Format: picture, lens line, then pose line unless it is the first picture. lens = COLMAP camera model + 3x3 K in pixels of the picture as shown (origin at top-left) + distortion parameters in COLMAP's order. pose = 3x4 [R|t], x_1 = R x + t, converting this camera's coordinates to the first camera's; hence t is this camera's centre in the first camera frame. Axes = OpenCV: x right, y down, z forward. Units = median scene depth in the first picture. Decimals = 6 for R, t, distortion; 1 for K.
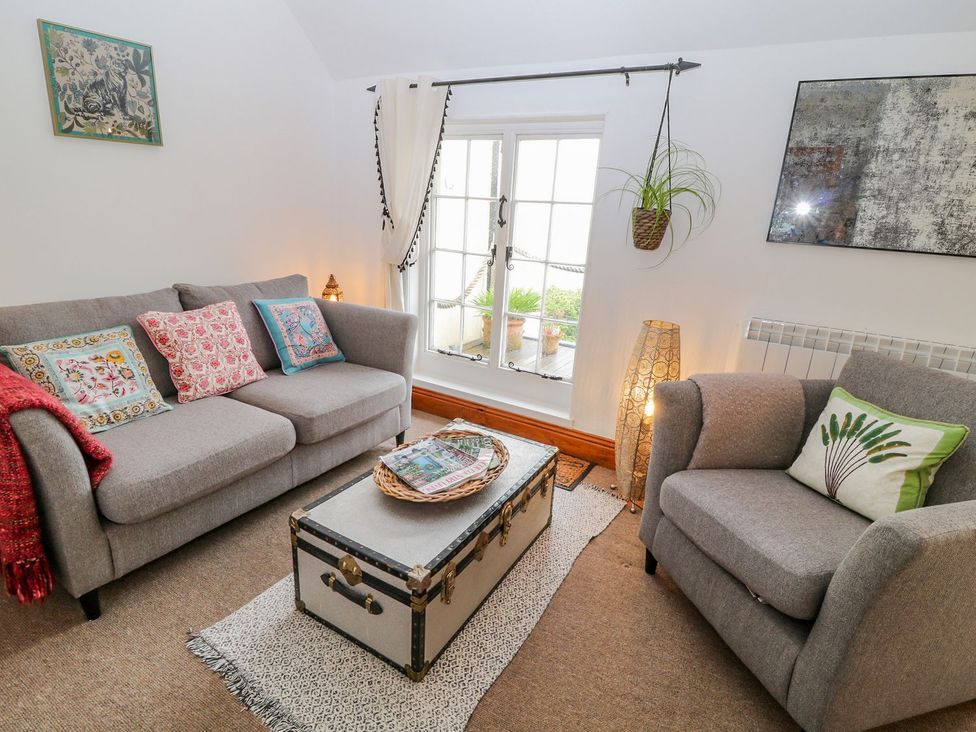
lens RADIAL K [[508.8, 0, 481.9], [0, 508.8, 364.2], [0, 0, 1]] dist [-0.001623, -0.011279]
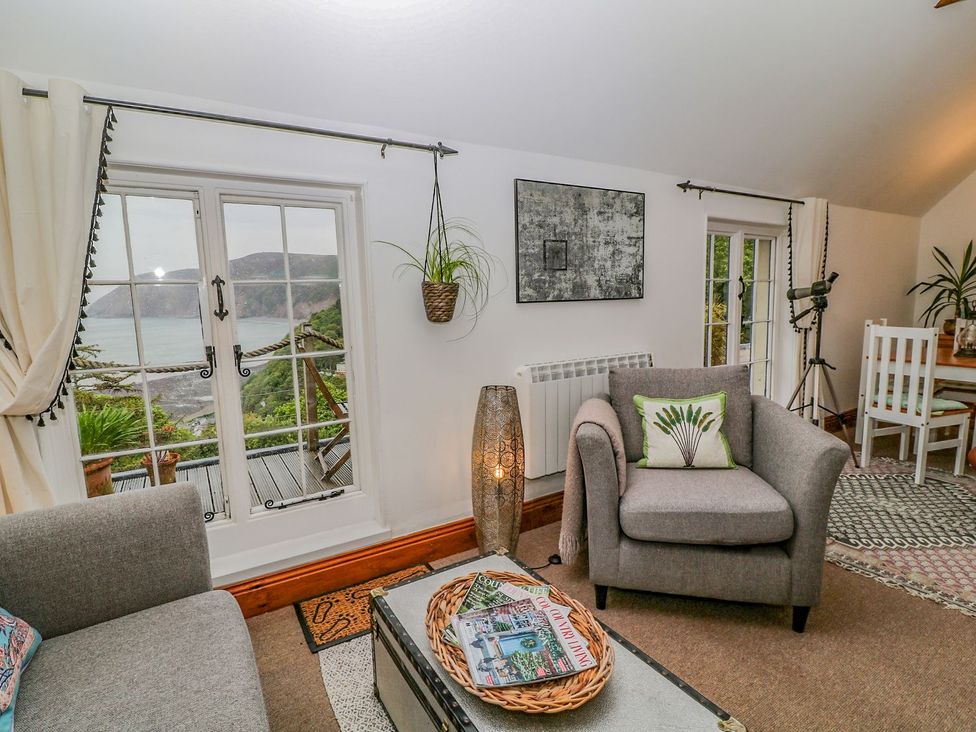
lens RADIAL K [[508.8, 0, 483.2], [0, 508.8, 365.4], [0, 0, 1]] dist [-0.001623, -0.011279]
pose [[0.464058, -0.188633, 0.865487, -0.628815], [0.303950, 0.951651, 0.044440, -0.203101], [-0.832025, 0.242442, 0.498956, 0.567035]]
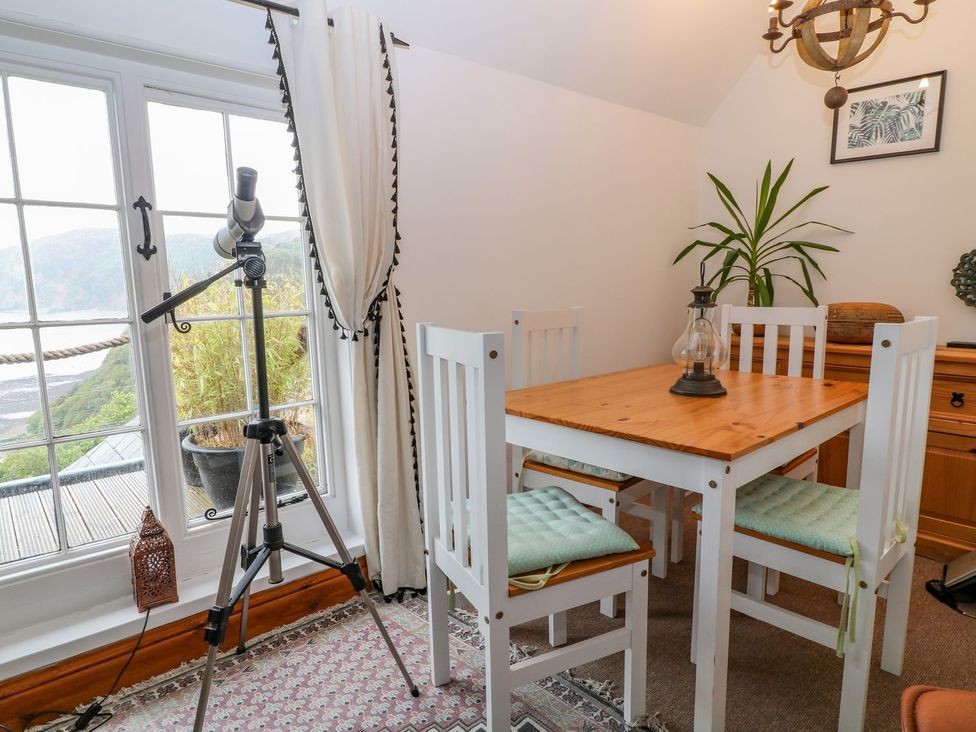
lens RADIAL K [[583.9, 0, 485.1], [0, 583.9, 363.5], [0, 0, 1]] dist [0.013837, -0.003590]
pose [[0.303255, -0.198911, 0.931918, 0.901413], [0.314383, 0.944098, 0.099208, 0.163815], [-0.899555, 0.262894, 0.348837, -0.059658]]
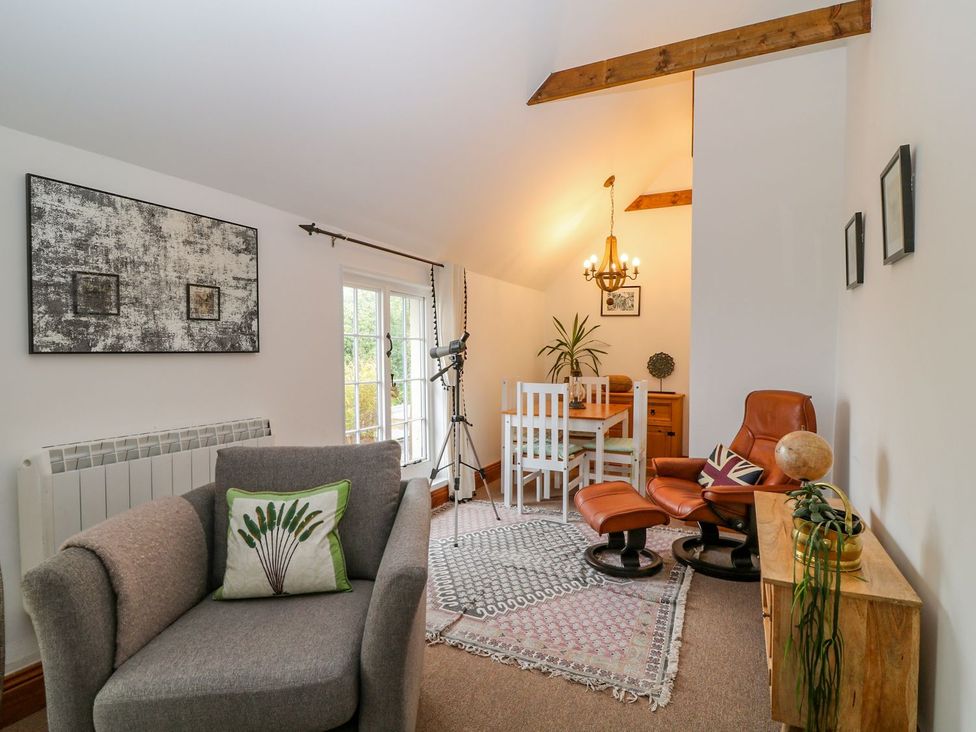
lens RADIAL K [[508.8, 0, 482.9], [0, 508.8, 365.8], [0, 0, 1]] dist [-0.001623, -0.011279]
pose [[-0.059788, -0.087224, 0.994393, -0.316772], [0.283199, 0.953761, 0.100687, -0.114371], [-0.957196, 0.287631, -0.032322, 0.390580]]
